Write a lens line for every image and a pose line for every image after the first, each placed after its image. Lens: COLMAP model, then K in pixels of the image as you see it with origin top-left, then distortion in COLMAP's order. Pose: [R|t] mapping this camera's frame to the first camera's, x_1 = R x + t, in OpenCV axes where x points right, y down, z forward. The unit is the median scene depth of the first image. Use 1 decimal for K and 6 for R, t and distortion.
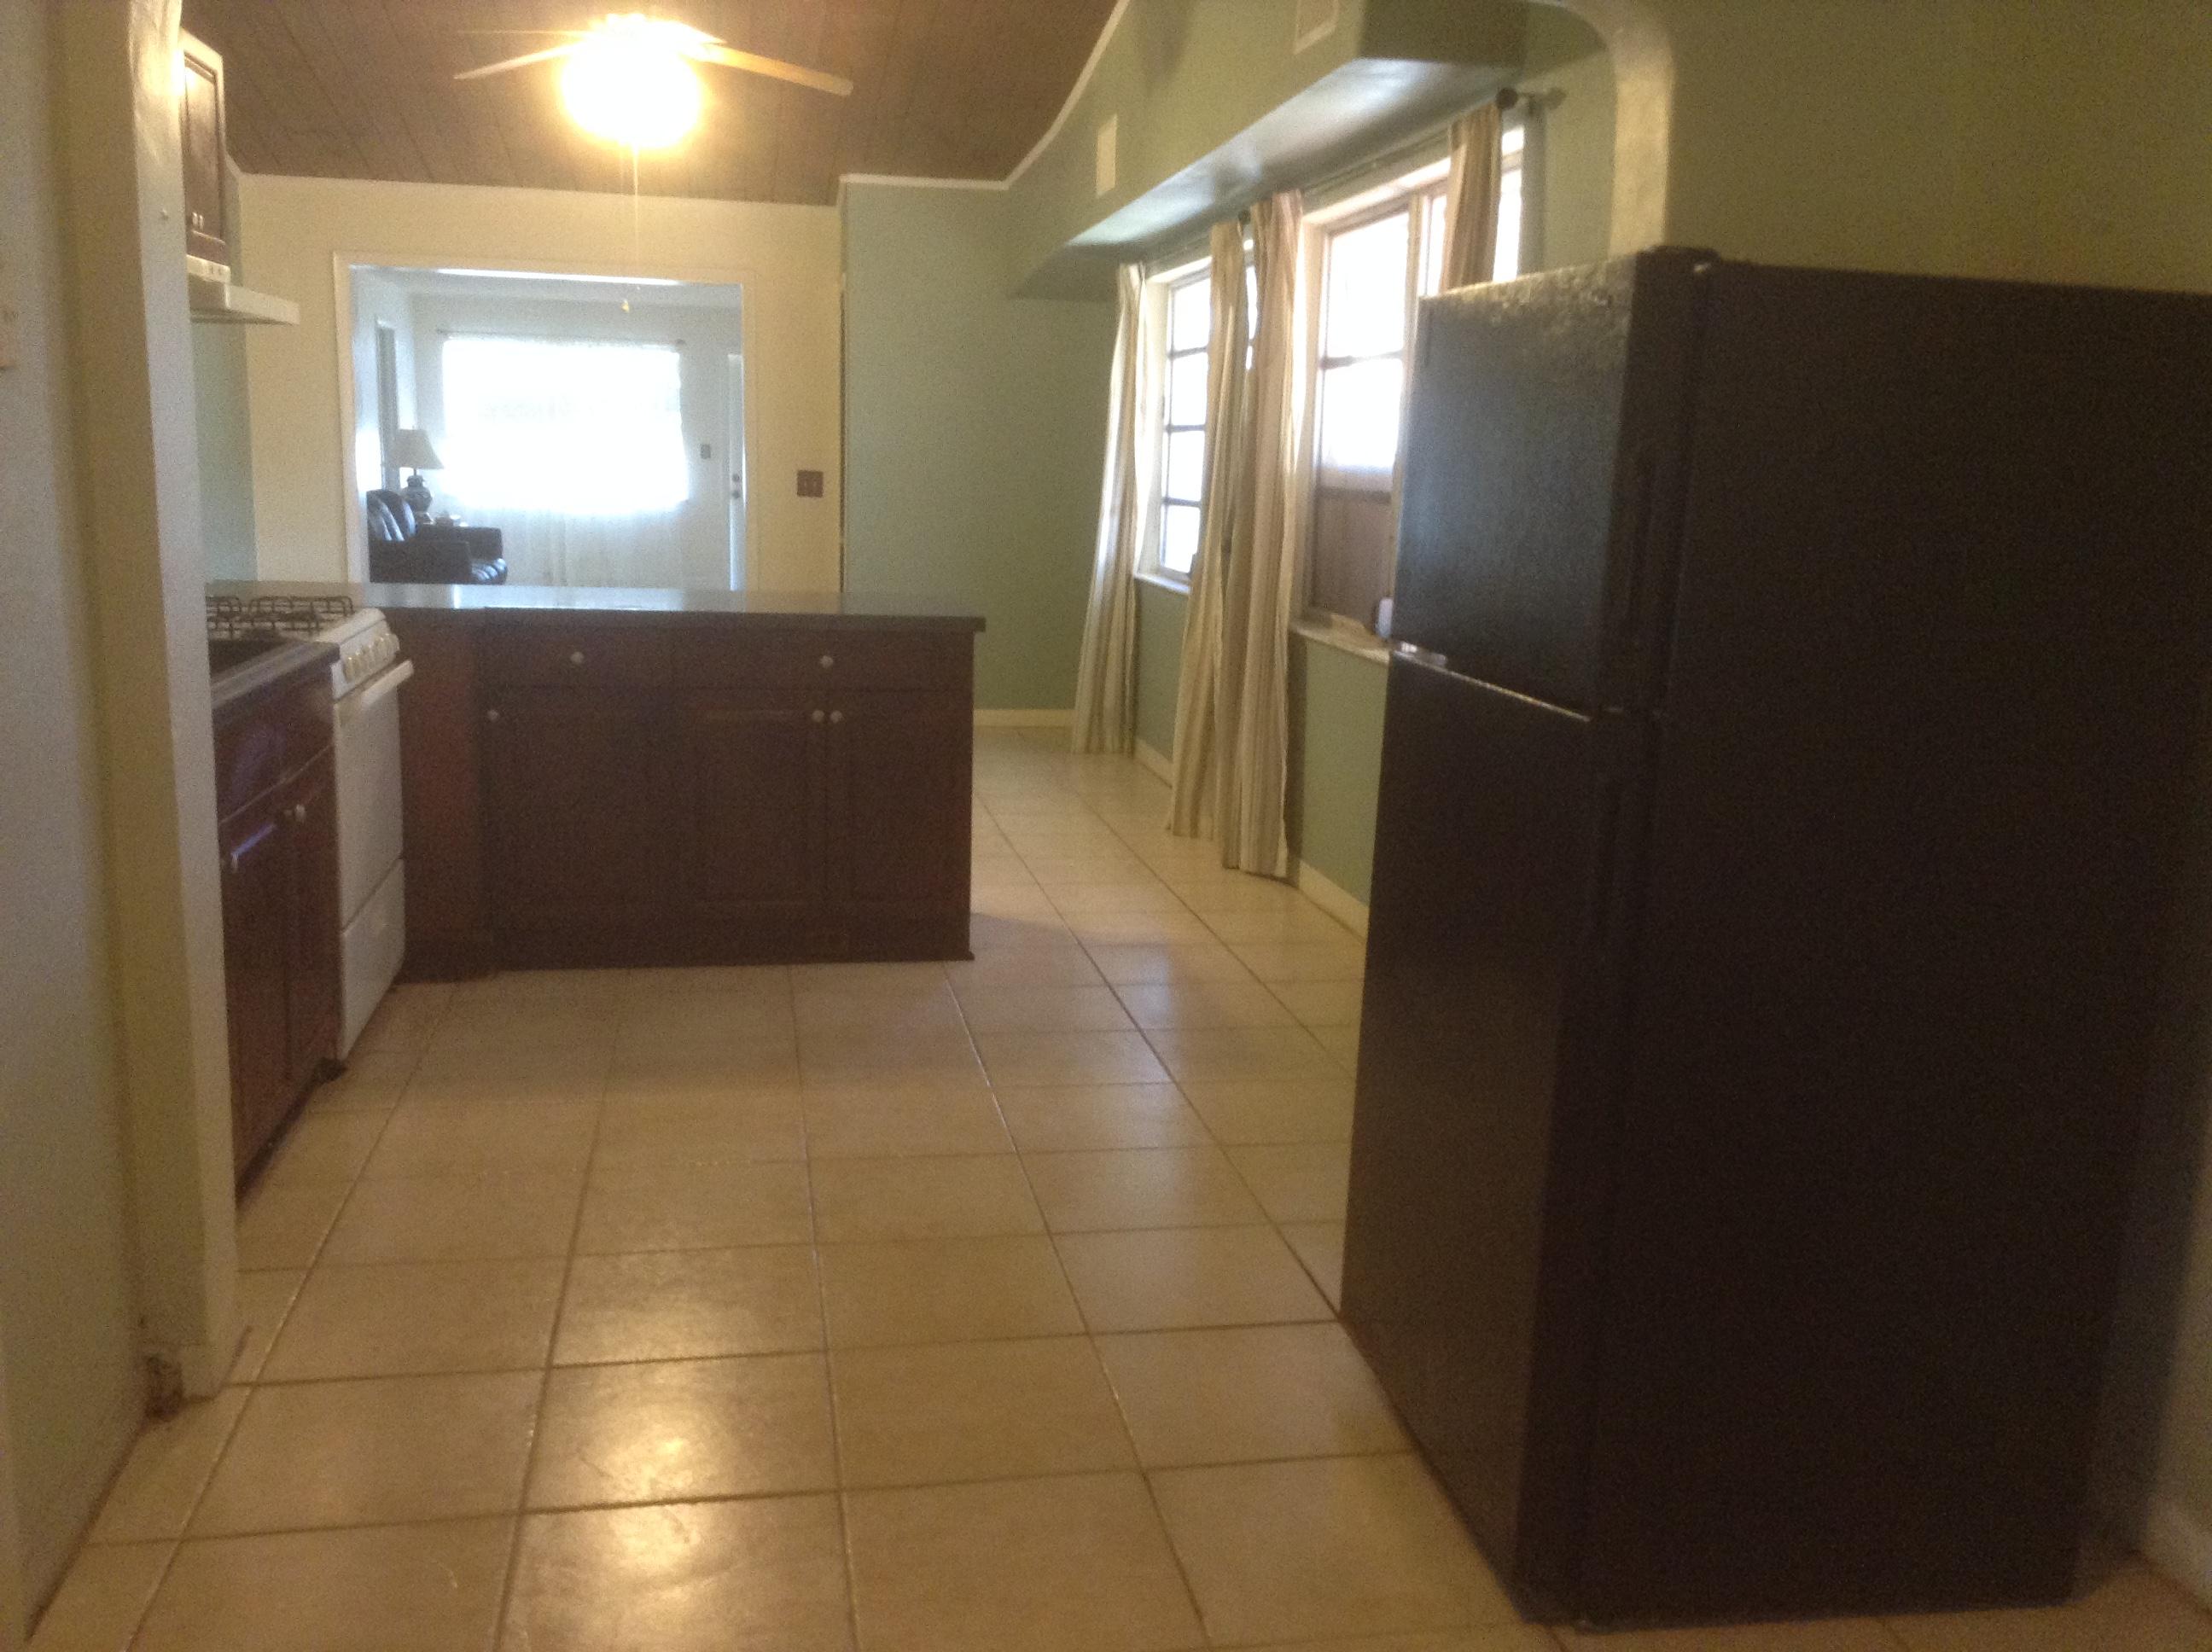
lens RADIAL K [[2030.9, 0, 1091.2], [0, 2030.9, 819.8], [0, 0, 1]] dist [0.093074, -0.164787]
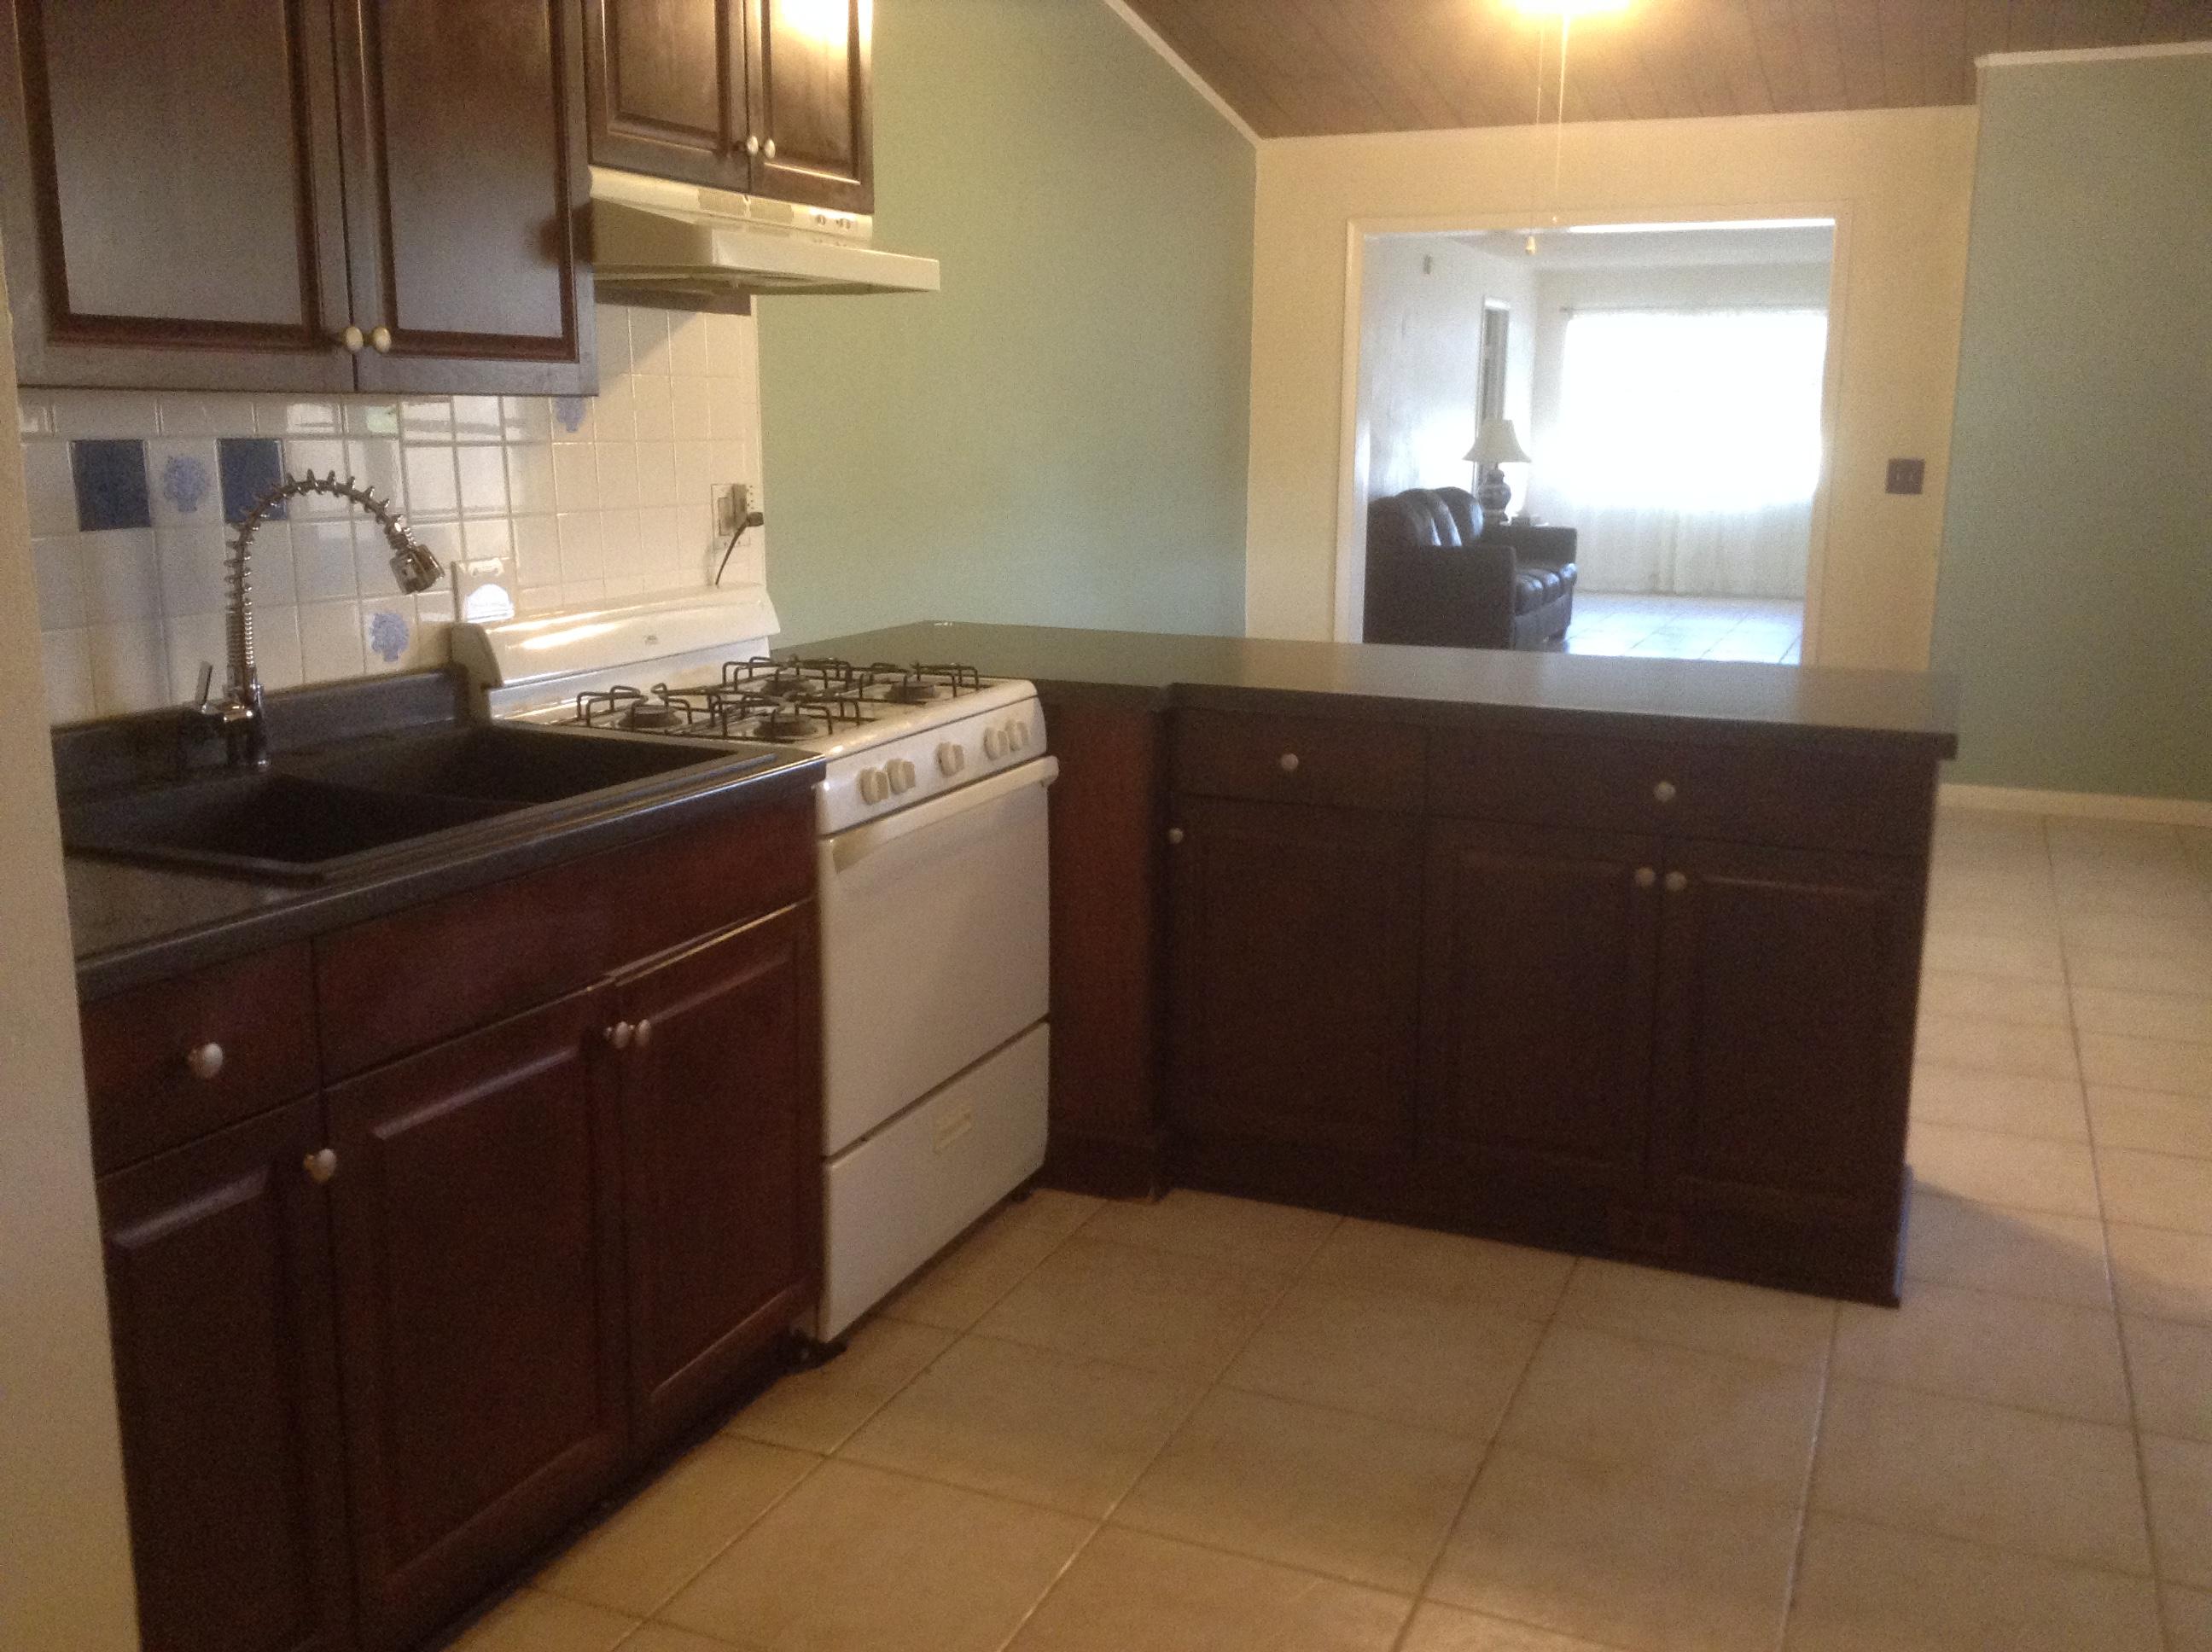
lens RADIAL K [[2030.9, 0, 1091.2], [0, 2030.9, 819.8], [0, 0, 1]] dist [0.093074, -0.164787]
pose [[0.836272, 0.086646, -0.541426, 0.033324], [-0.082317, 0.996084, 0.032261, -0.041736], [0.542101, 0.017590, 0.840129, 0.215926]]
